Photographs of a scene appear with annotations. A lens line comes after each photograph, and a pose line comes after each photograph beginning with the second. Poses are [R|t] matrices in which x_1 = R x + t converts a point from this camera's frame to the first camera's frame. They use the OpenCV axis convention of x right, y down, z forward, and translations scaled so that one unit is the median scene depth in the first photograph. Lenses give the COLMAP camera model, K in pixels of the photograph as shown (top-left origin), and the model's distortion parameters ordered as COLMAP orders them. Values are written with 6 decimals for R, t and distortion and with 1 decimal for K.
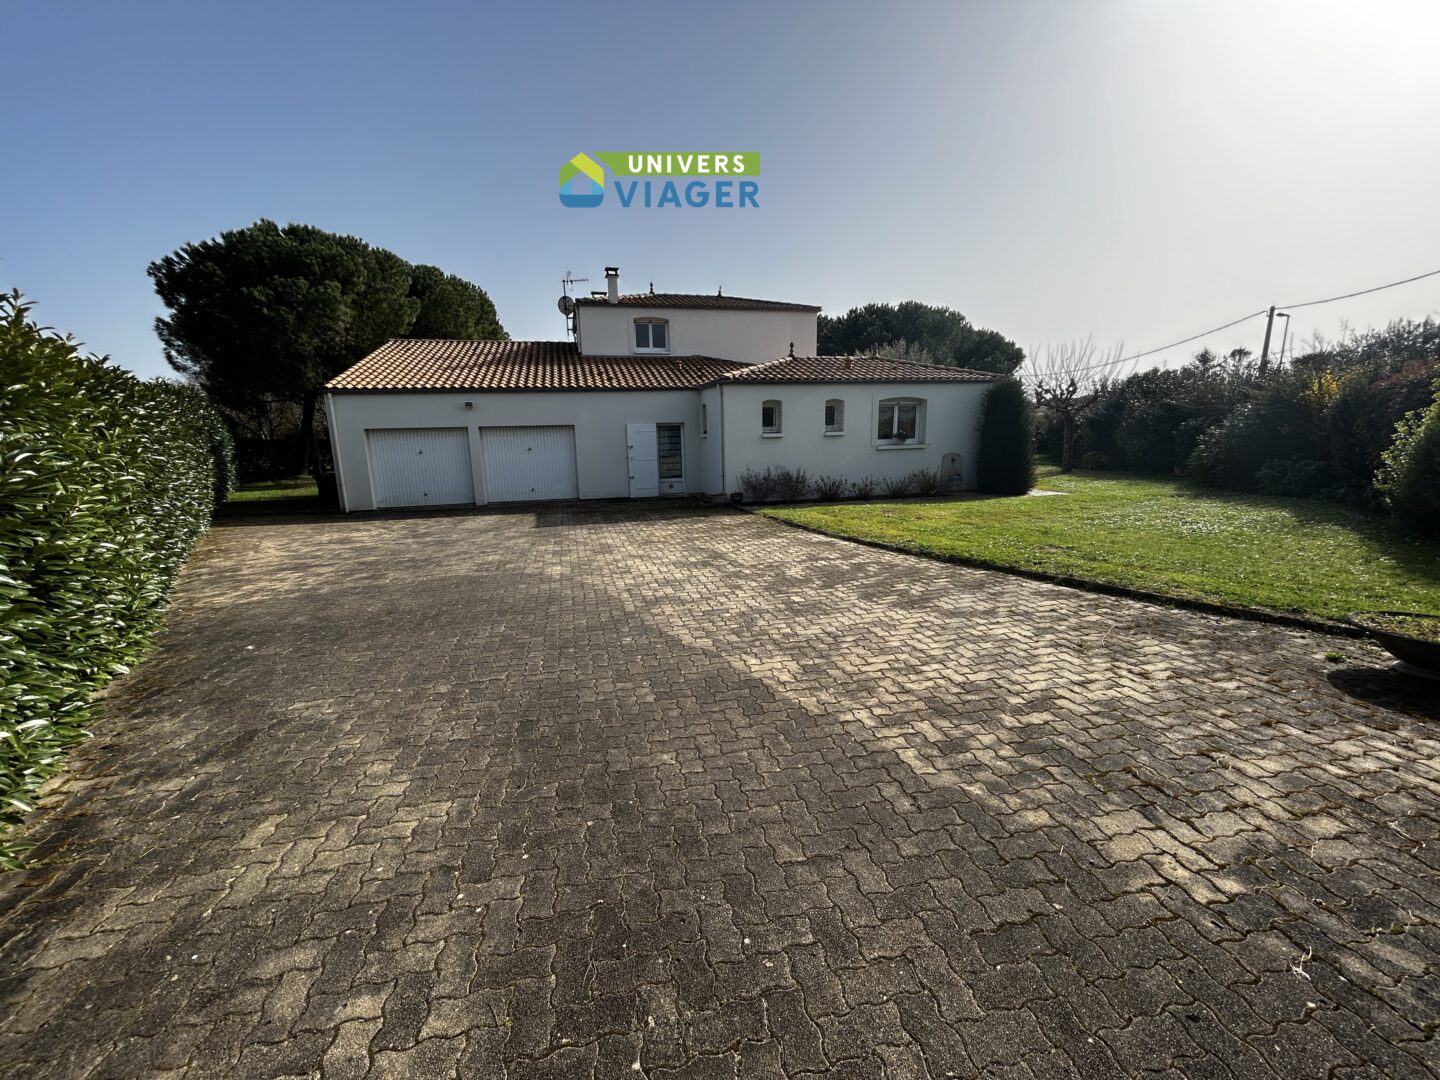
lens RADIAL K [[583.8, 0, 722.1], [0, 583.8, 540.1], [0, 0, 1]] dist [-0.001274, 0.000349]
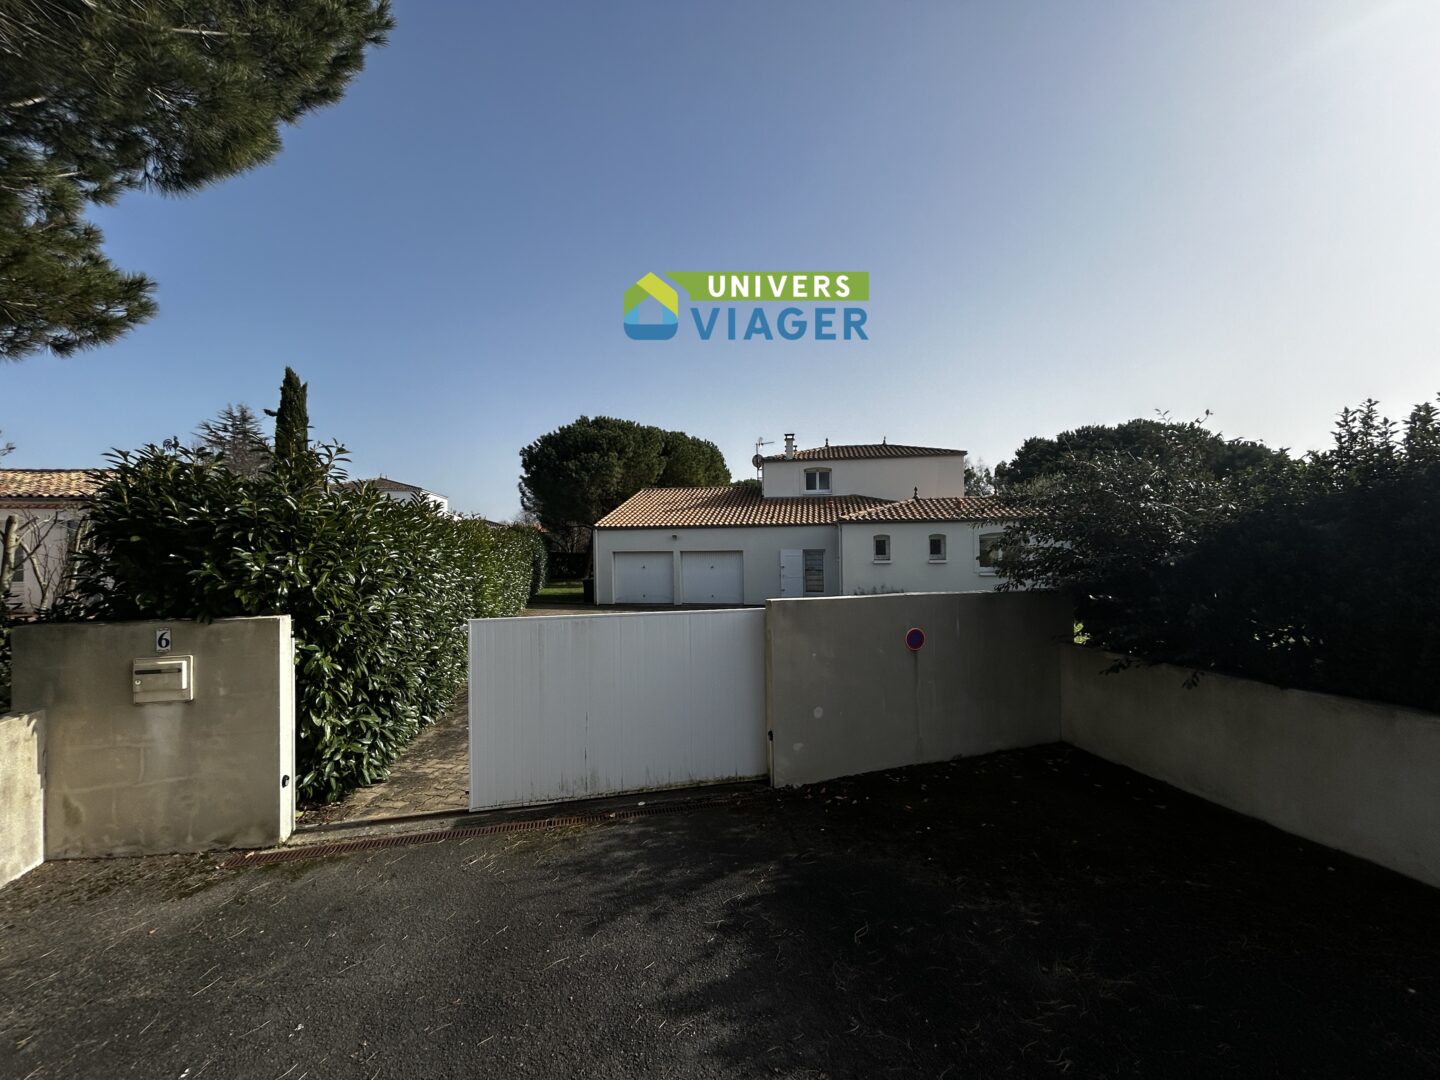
lens RADIAL K [[583.8, 0, 719.4], [0, 583.8, 539.2], [0, 0, 1]] dist [-0.001274, 0.000349]
pose [[0.915340, 0.007562, -0.402611, 0.199308], [-0.084730, 0.981056, -0.174209, 0.017464], [0.393667, 0.193574, 0.898641, -0.213654]]
